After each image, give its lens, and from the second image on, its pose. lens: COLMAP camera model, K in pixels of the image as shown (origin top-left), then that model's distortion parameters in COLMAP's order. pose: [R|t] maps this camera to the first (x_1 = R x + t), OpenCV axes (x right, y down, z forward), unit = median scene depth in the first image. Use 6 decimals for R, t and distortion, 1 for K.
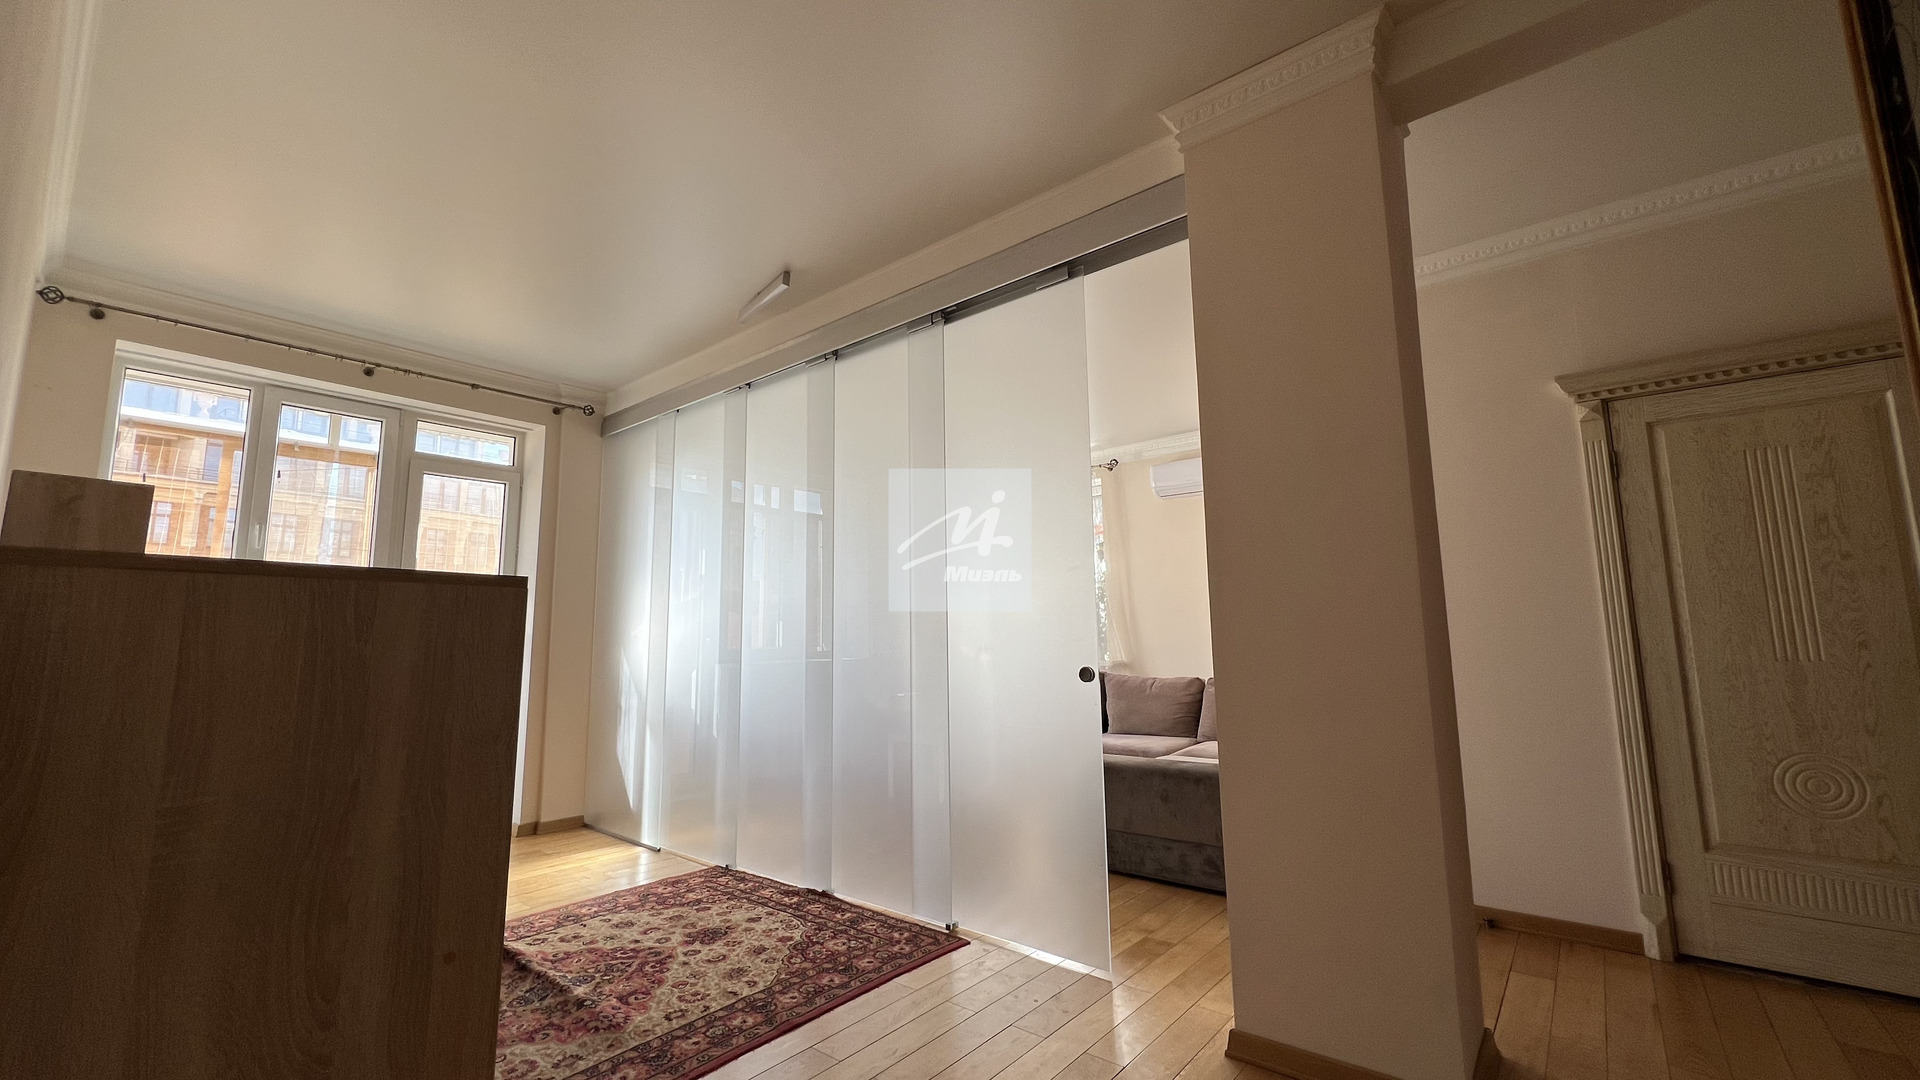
lens RADIAL K [[786.4, 0, 960.0], [0, 786.4, 540.0], [0, 0, 1]] dist [0.029132, -0.000035]
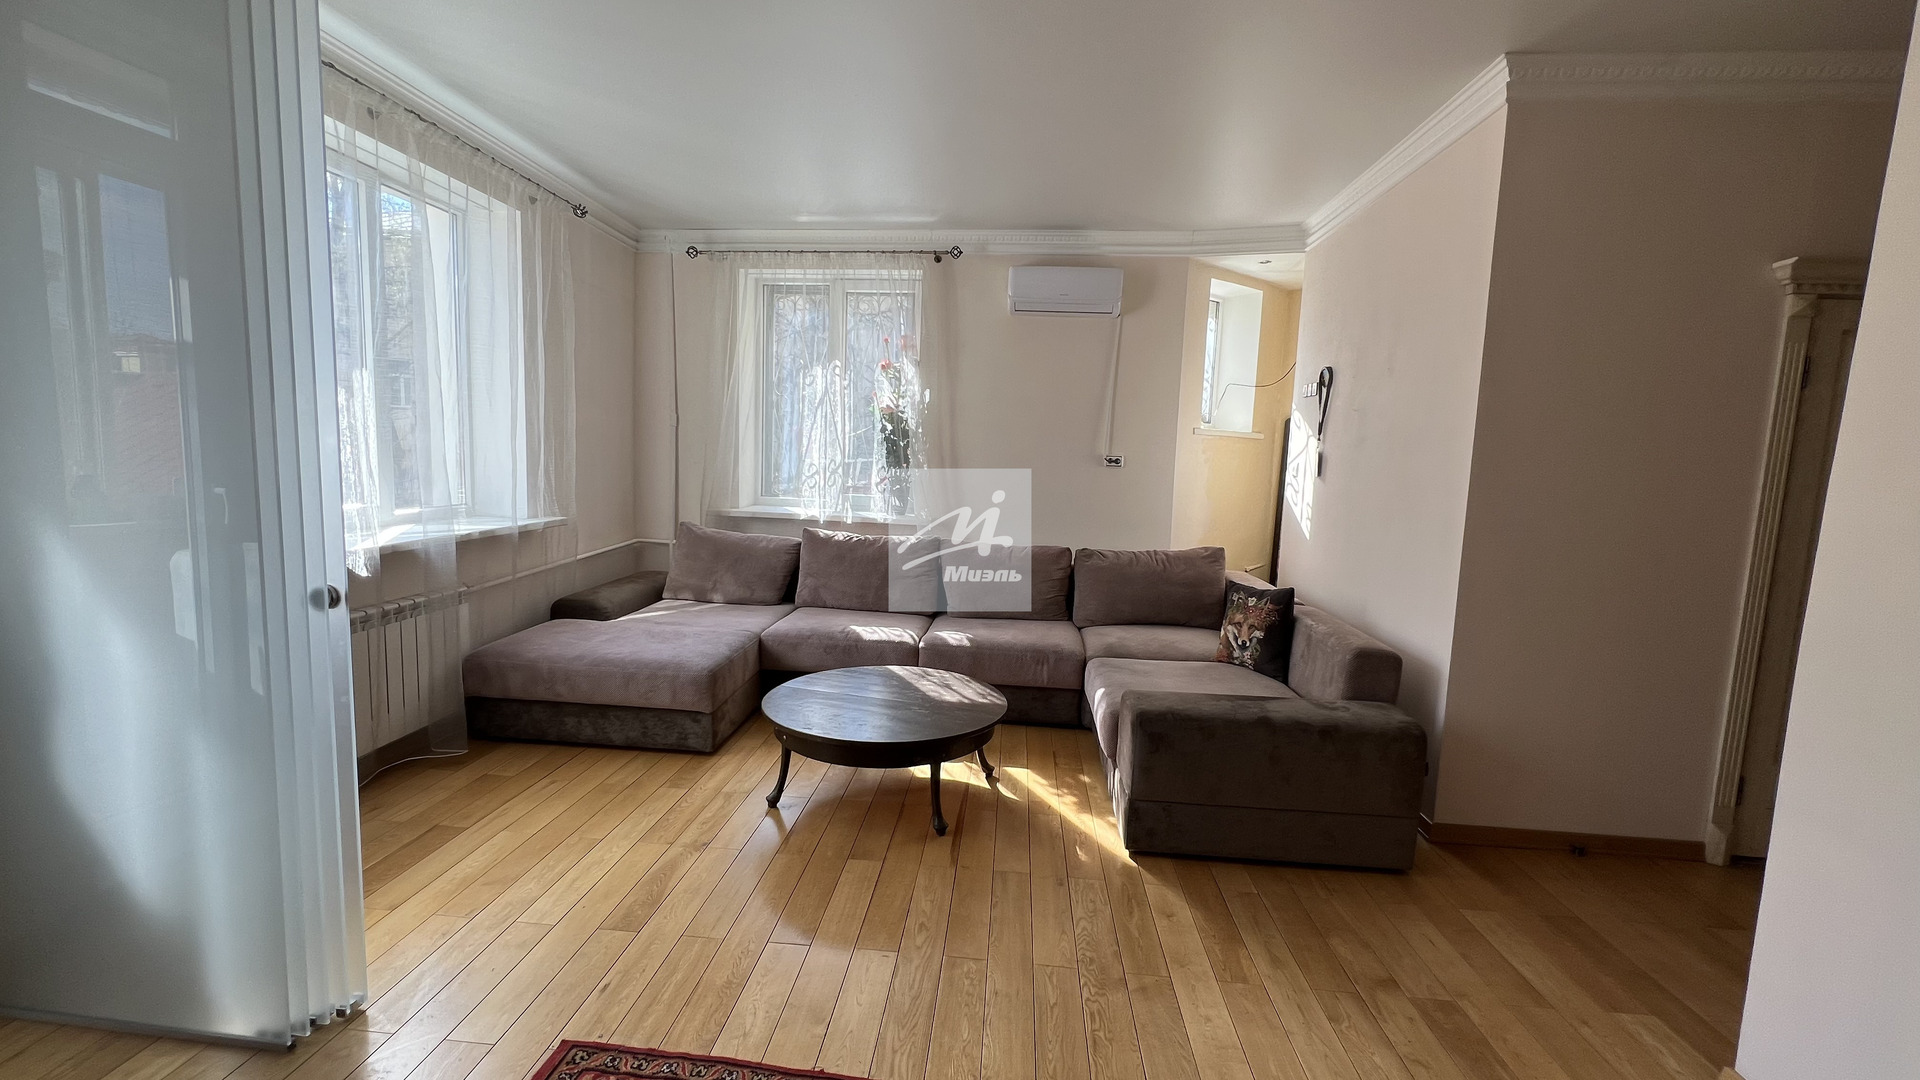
lens RADIAL K [[761.2, 0, 956.9], [0, 761.2, 532.7], [0, 0, 1]] dist [0.000934, 0.000093]
pose [[0.834423, -0.013591, 0.550957, -0.453236], [-0.121561, 0.970536, 0.208044, 0.019294], [-0.537552, -0.240572, 0.808185, 0.781971]]
